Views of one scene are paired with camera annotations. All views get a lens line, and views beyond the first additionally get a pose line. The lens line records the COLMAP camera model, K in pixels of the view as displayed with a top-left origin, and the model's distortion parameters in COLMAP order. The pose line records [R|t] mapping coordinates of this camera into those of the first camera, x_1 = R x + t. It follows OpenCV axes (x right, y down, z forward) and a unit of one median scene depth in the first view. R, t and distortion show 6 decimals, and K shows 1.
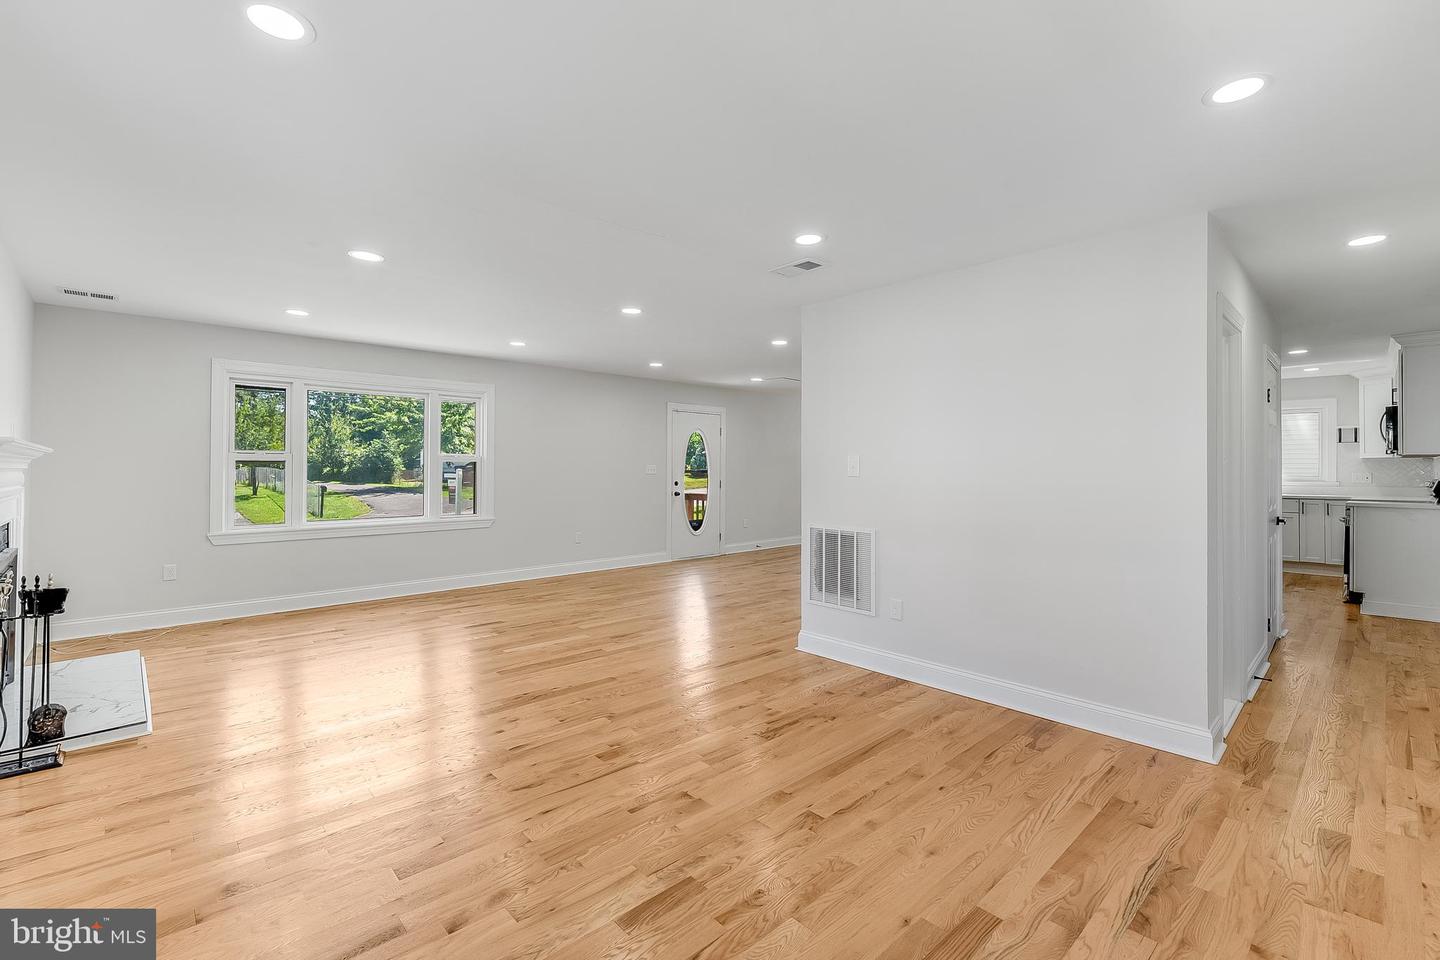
lens RADIAL K [[640.7, 0, 716.8], [0, 640.7, 453.3], [0, 0, 1]] dist [-0.004686, -0.000305]
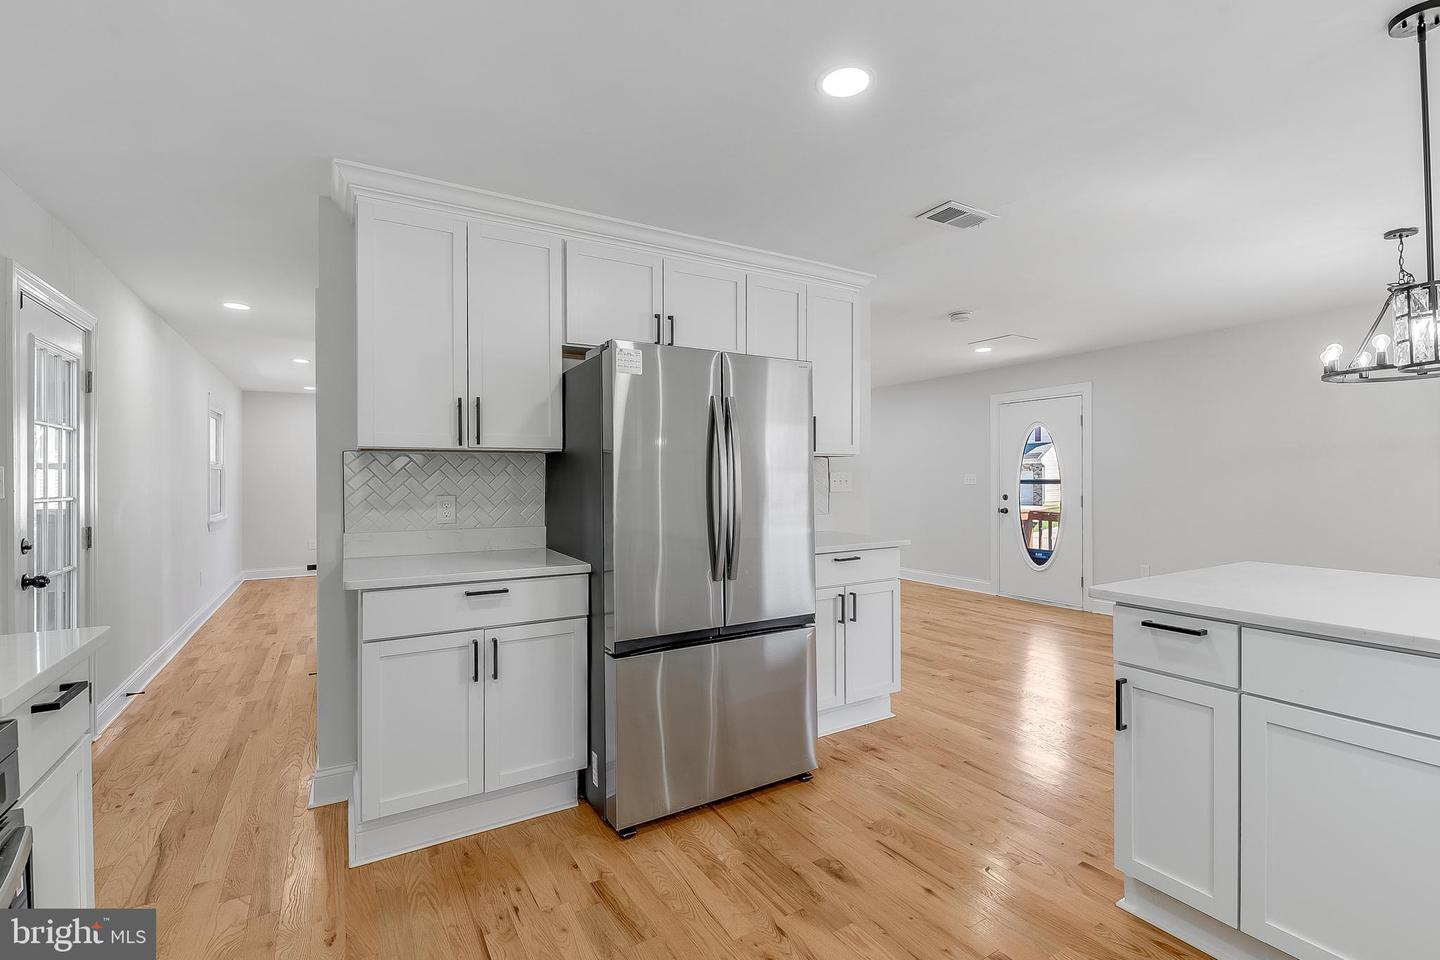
lens RADIAL K [[612.4, 0, 720.0], [0, 612.4, 480.0], [0, 0, 1]] dist [-0.002777, -0.000495]
pose [[-0.200405, -0.011093, -0.979650, 0.709073], [0.011227, 0.999844, -0.013618, 0.031887], [0.979649, -0.013727, -0.200249, 0.791175]]
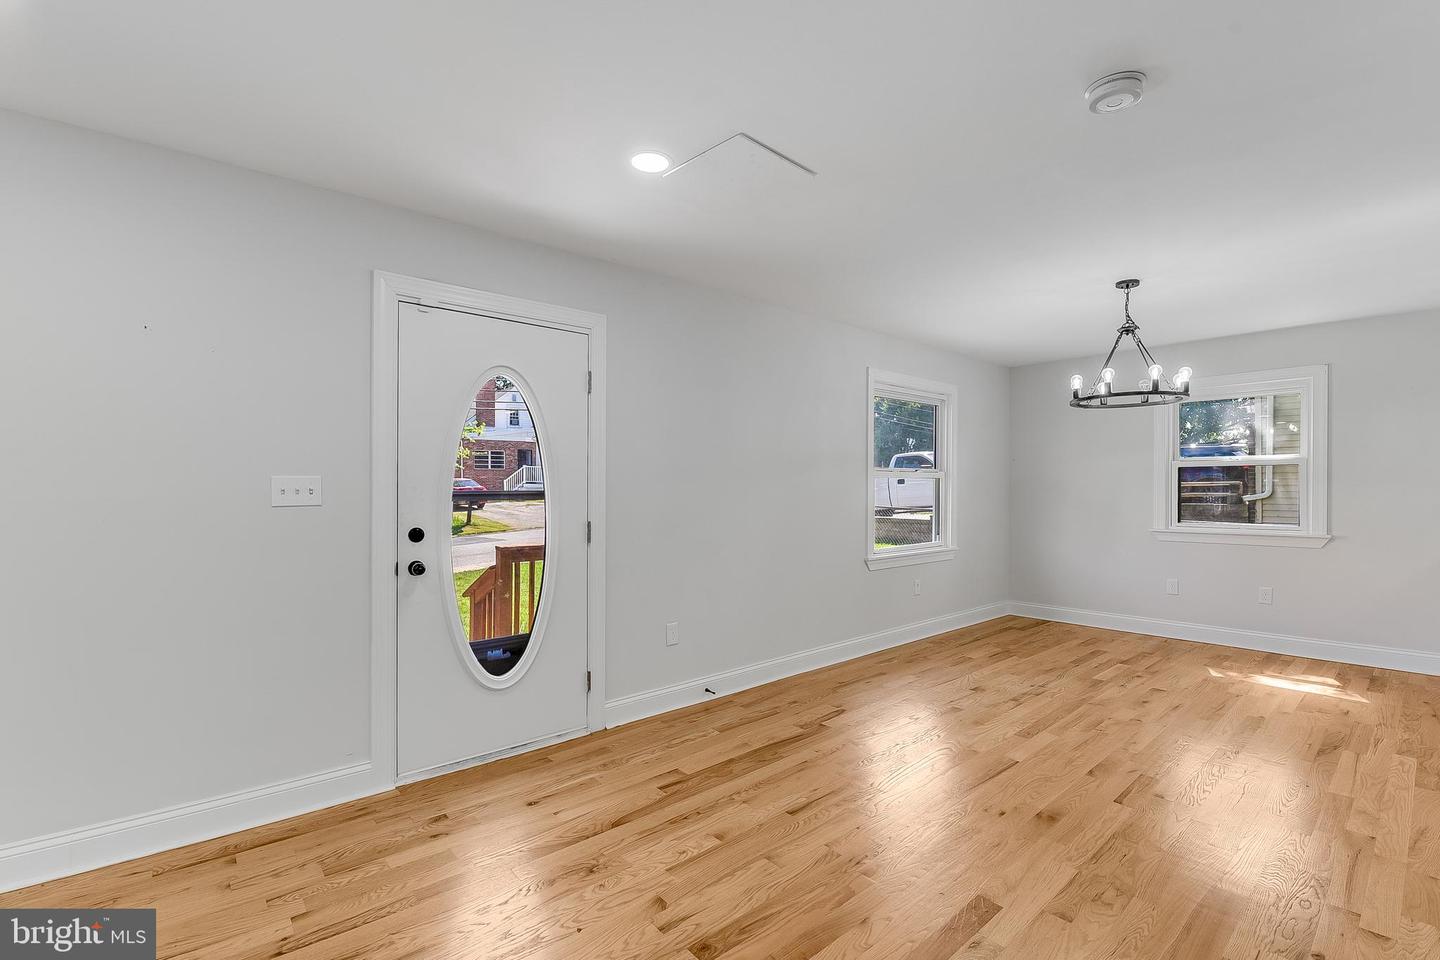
lens RADIAL K [[612.4, 0, 720.0], [0, 612.4, 480.0], [0, 0, 1]] dist [-0.002777, -0.000495]
pose [[0.998276, 0.002518, -0.058648, 0.100461], [-0.001727, 0.999907, 0.013539, 0.015703], [0.058677, -0.013414, 0.998187, 0.692178]]
